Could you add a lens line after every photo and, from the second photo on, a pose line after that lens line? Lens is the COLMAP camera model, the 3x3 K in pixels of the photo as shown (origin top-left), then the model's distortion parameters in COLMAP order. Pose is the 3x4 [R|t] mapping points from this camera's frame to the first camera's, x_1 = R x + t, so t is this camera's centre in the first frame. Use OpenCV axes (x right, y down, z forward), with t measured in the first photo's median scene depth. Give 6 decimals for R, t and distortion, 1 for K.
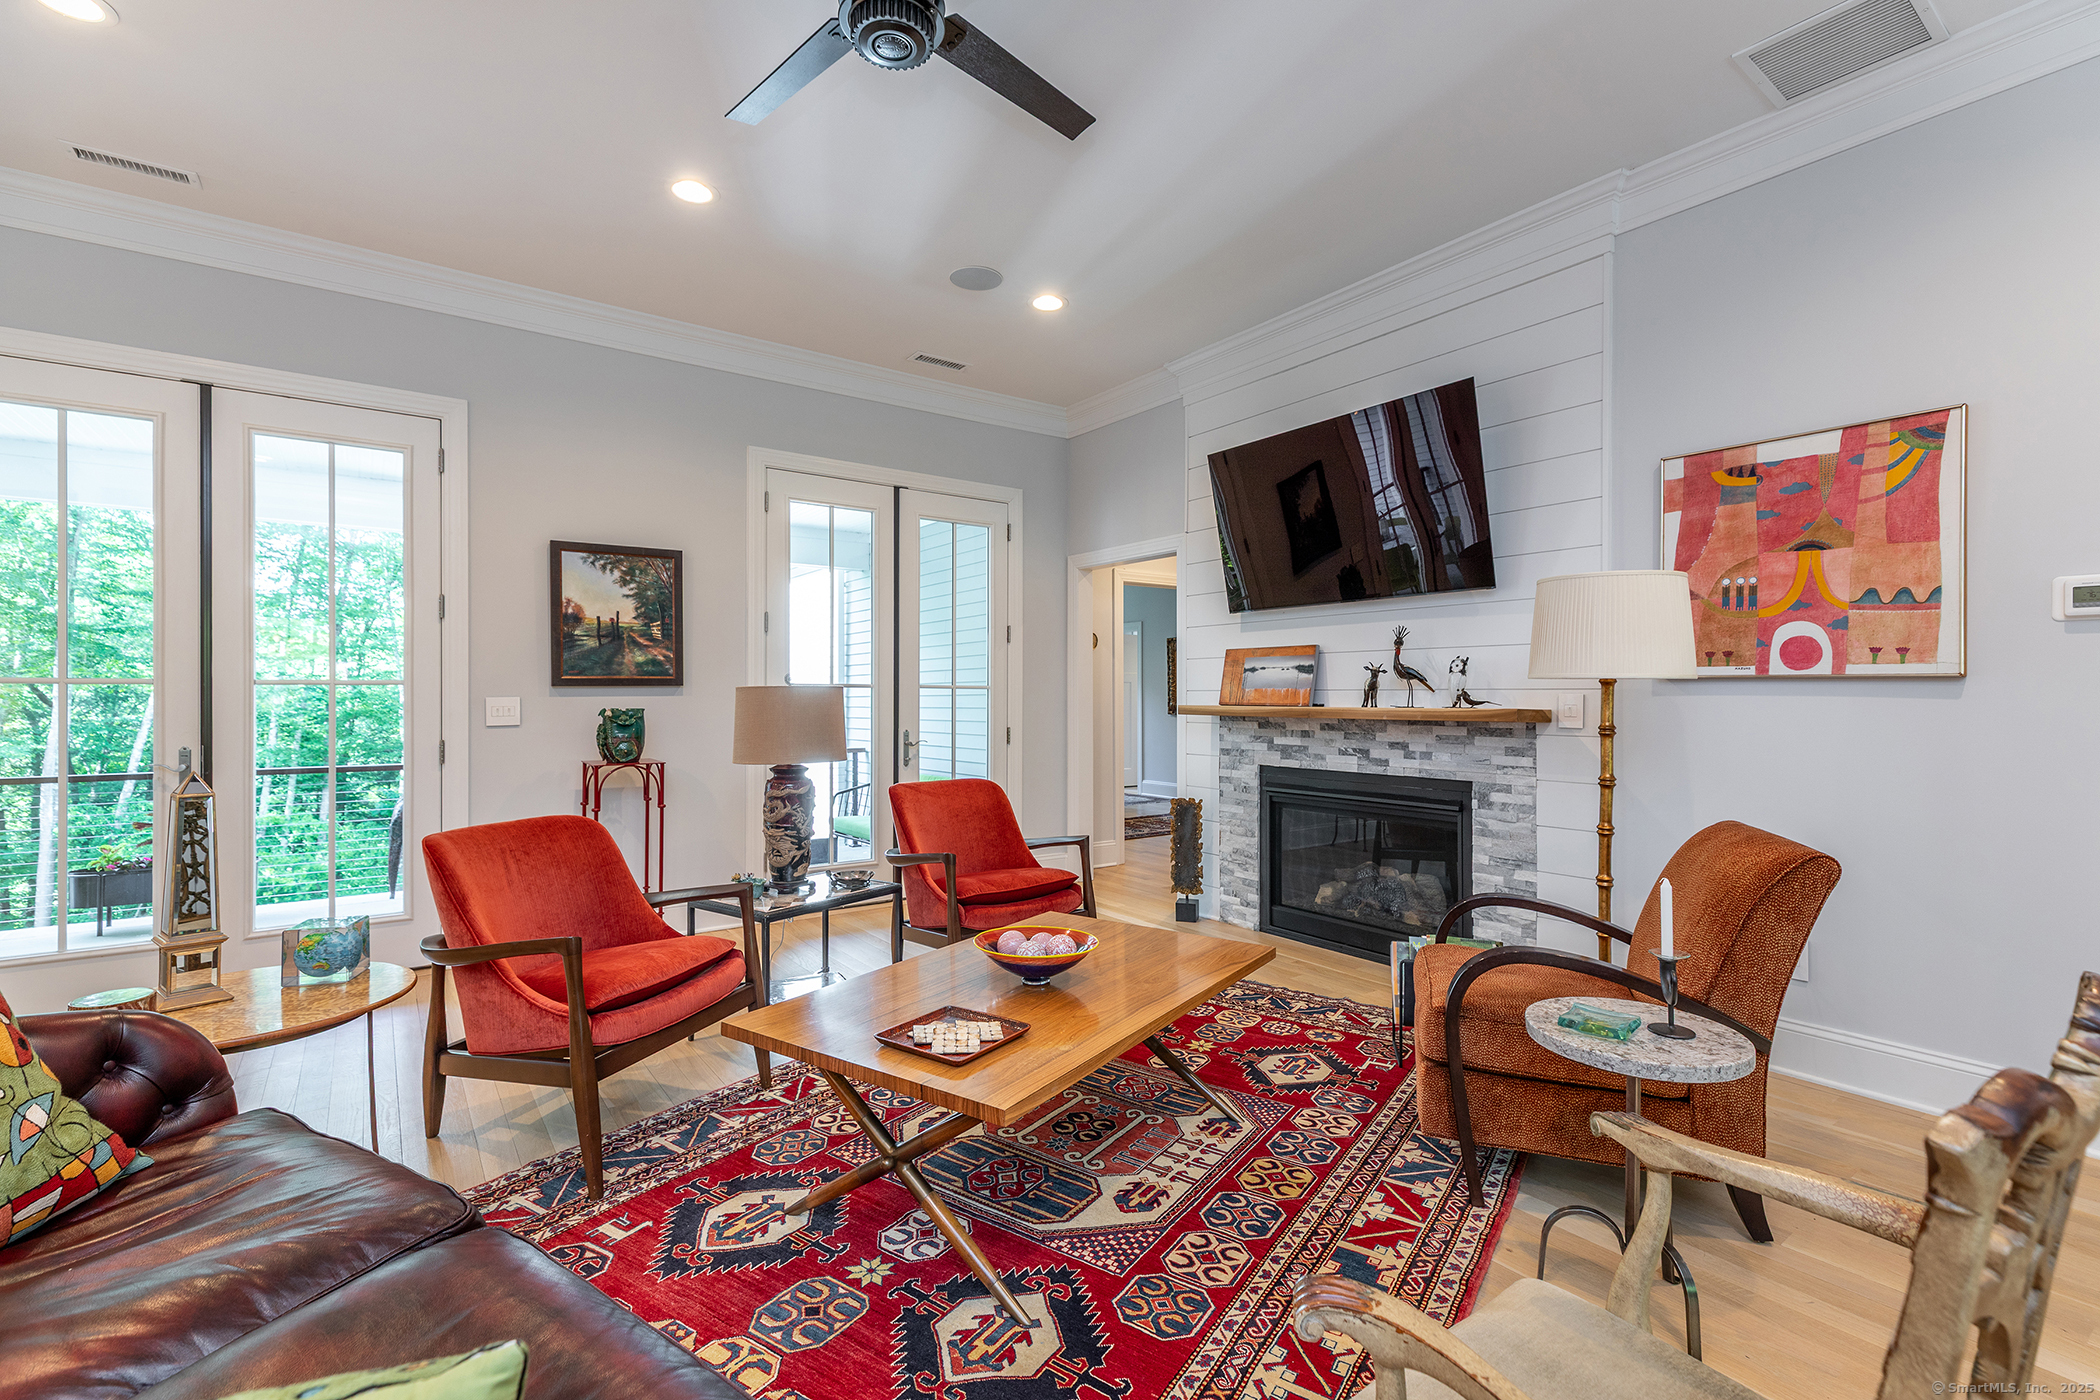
lens RADIAL K [[940.7, 0, 1044.1], [0, 940.7, 695.1], [0, 0, 1]] dist [0.025450, -0.015791]
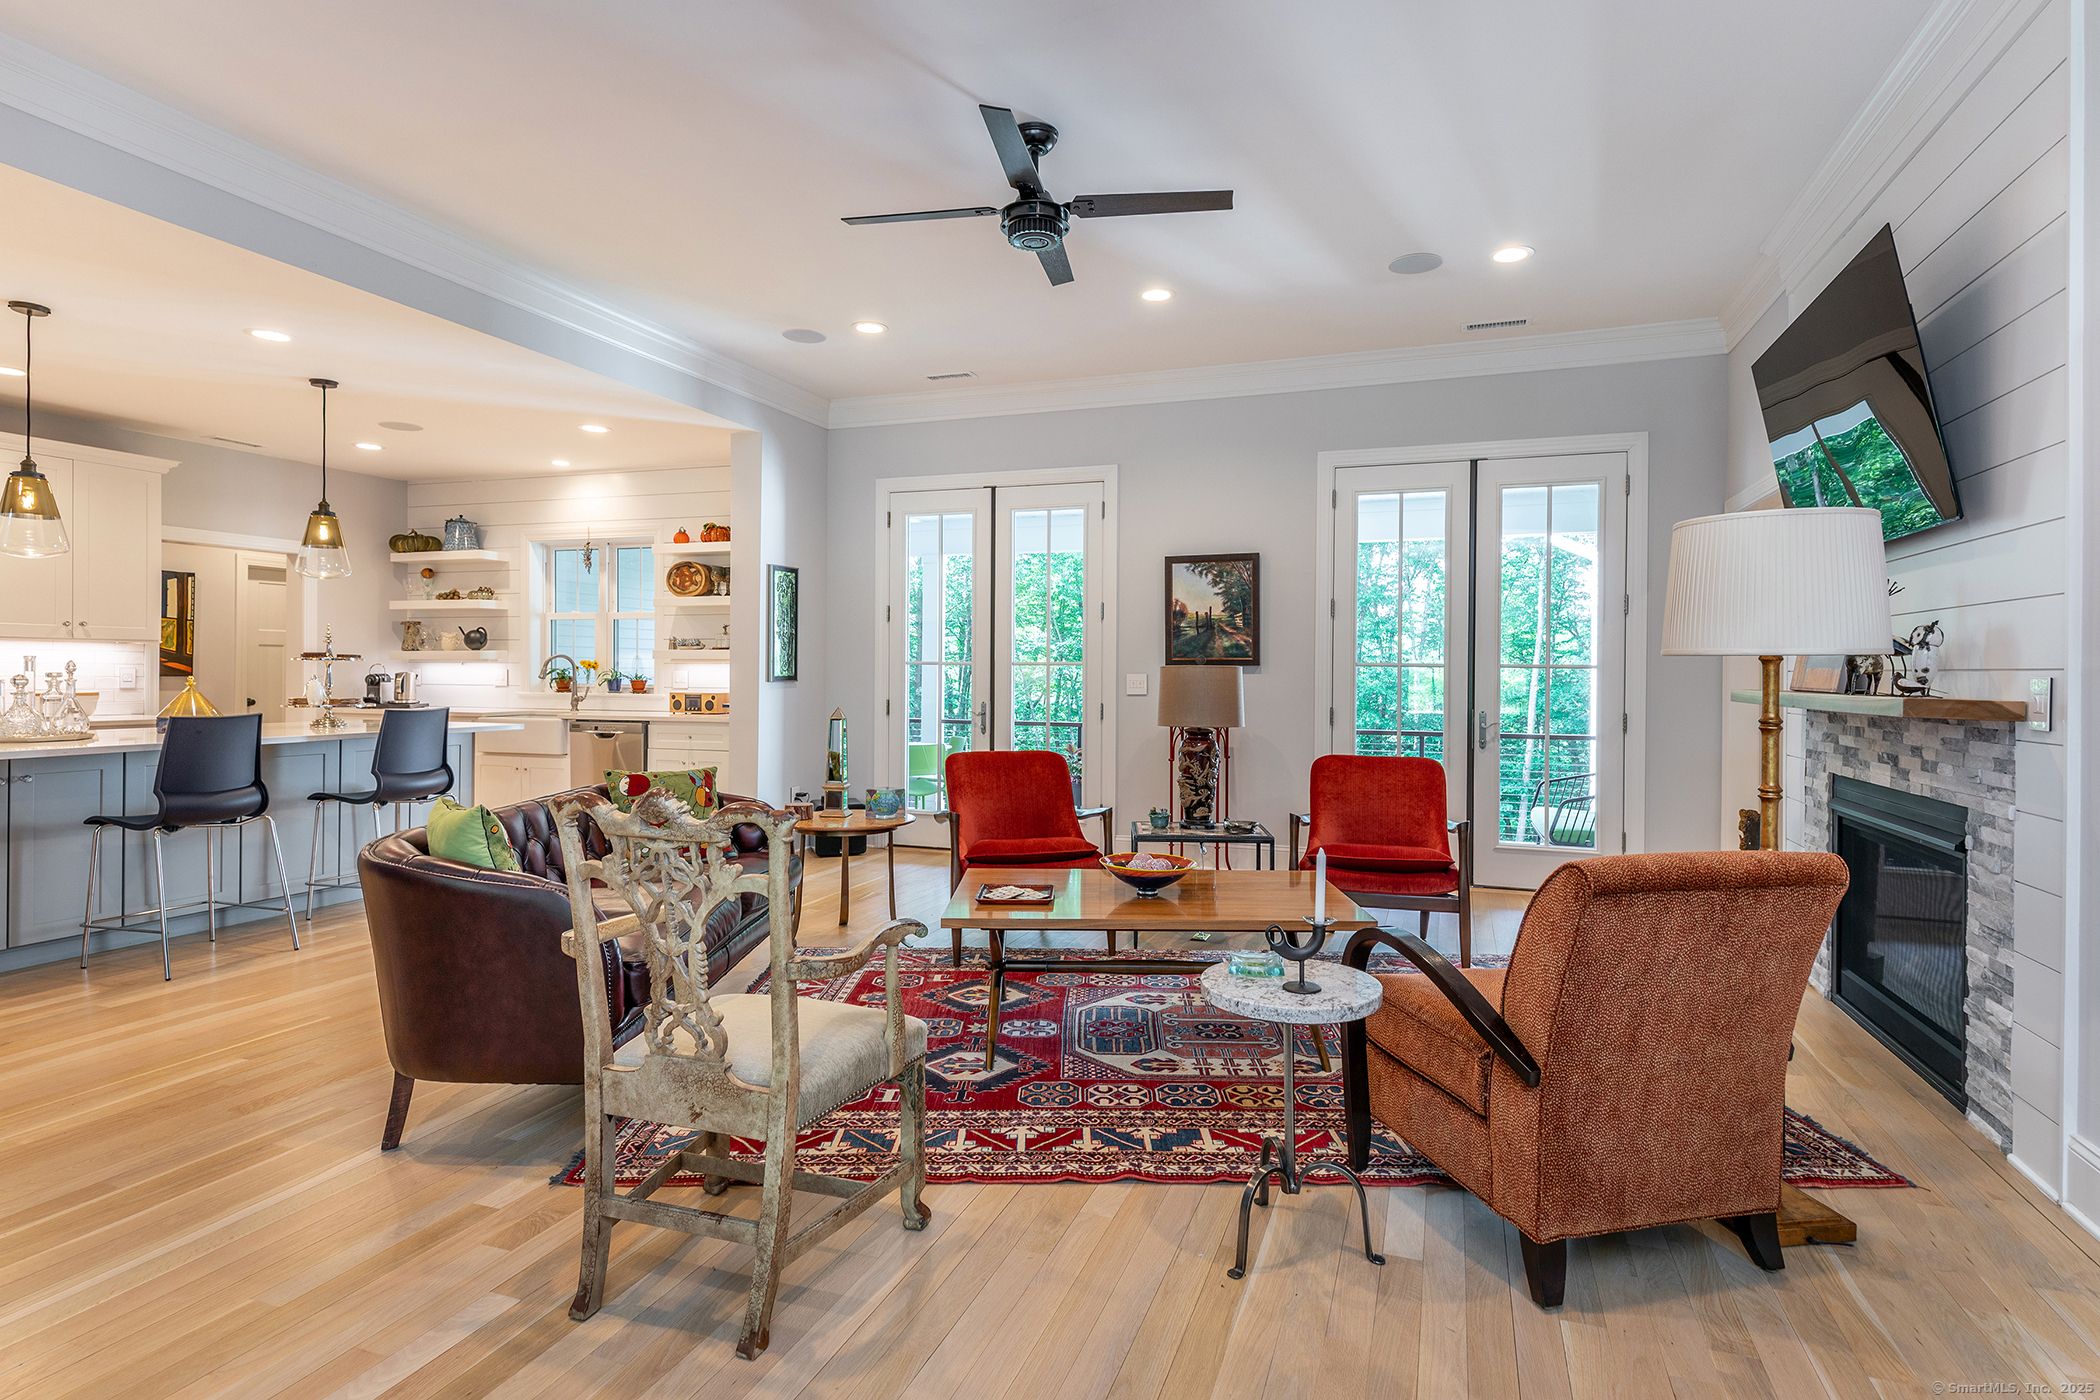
lens RADIAL K [[1033.0, 0, 1043.1], [0, 1033.0, 681.5], [0, 0, 1]] dist [0.000210, -0.000455]
pose [[0.561115, 0.011325, -0.827661, 0.706559], [-0.006760, 0.999936, 0.009100, 0.000176], [0.827710, 0.000489, 0.561155, 0.053409]]
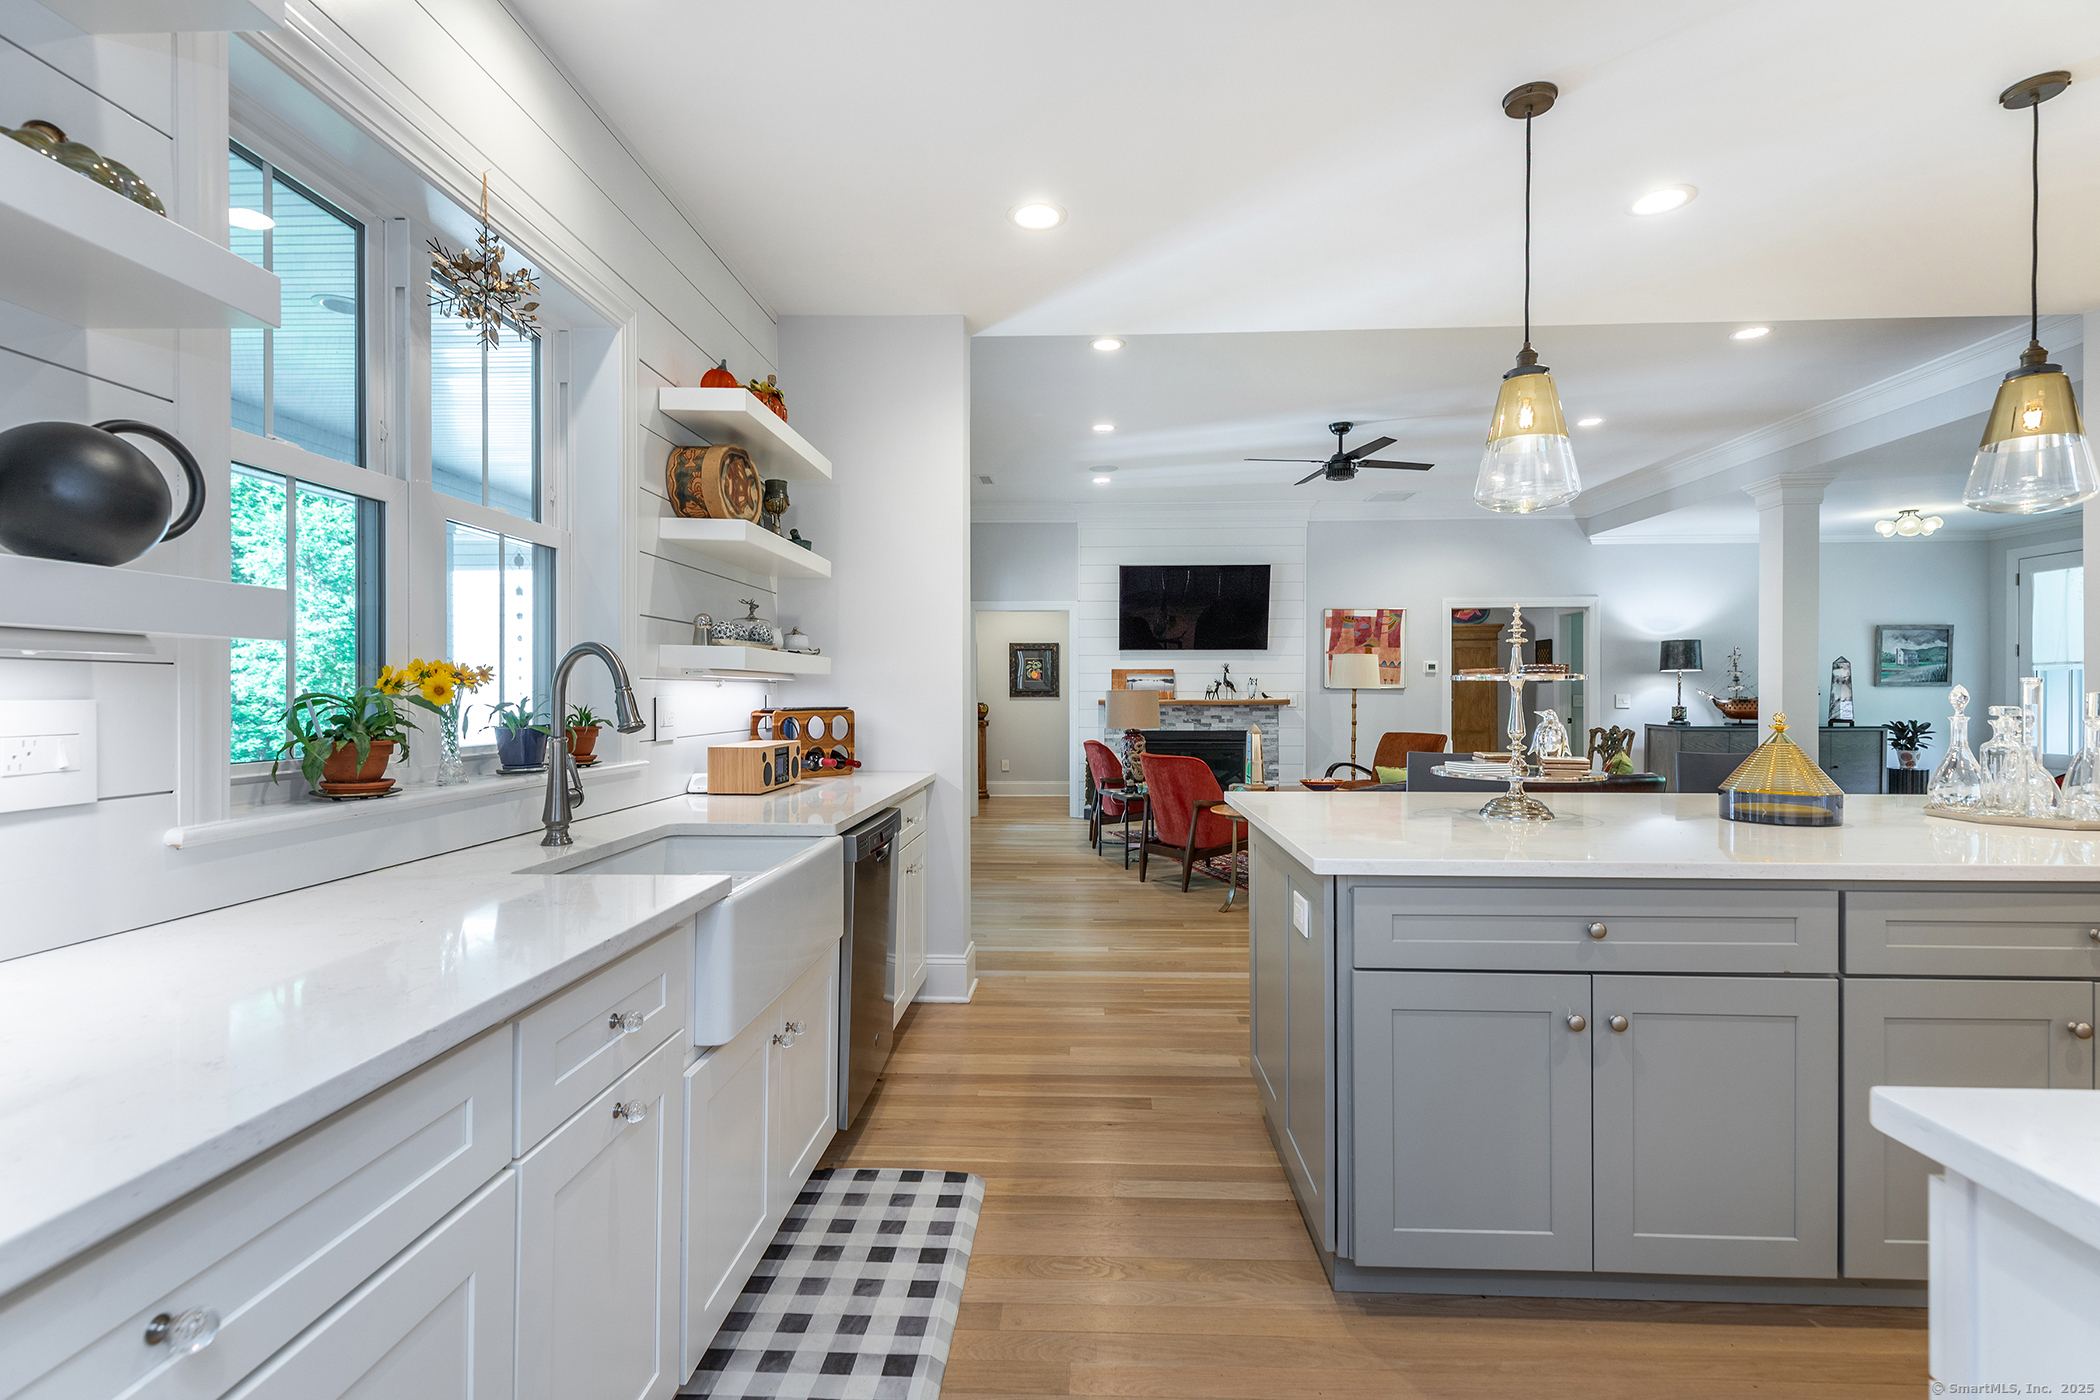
lens RADIAL K [[1046.4, 0, 1050.0], [0, 1046.4, 700.0], [0, 0, 1]] dist [-0.000561, 0.000007]
pose [[0.590002, -0.004655, 0.807389, -1.715029], [-0.001131, 0.999978, 0.006592, -0.000998], [-0.807401, -0.004803, 0.589983, -0.117396]]
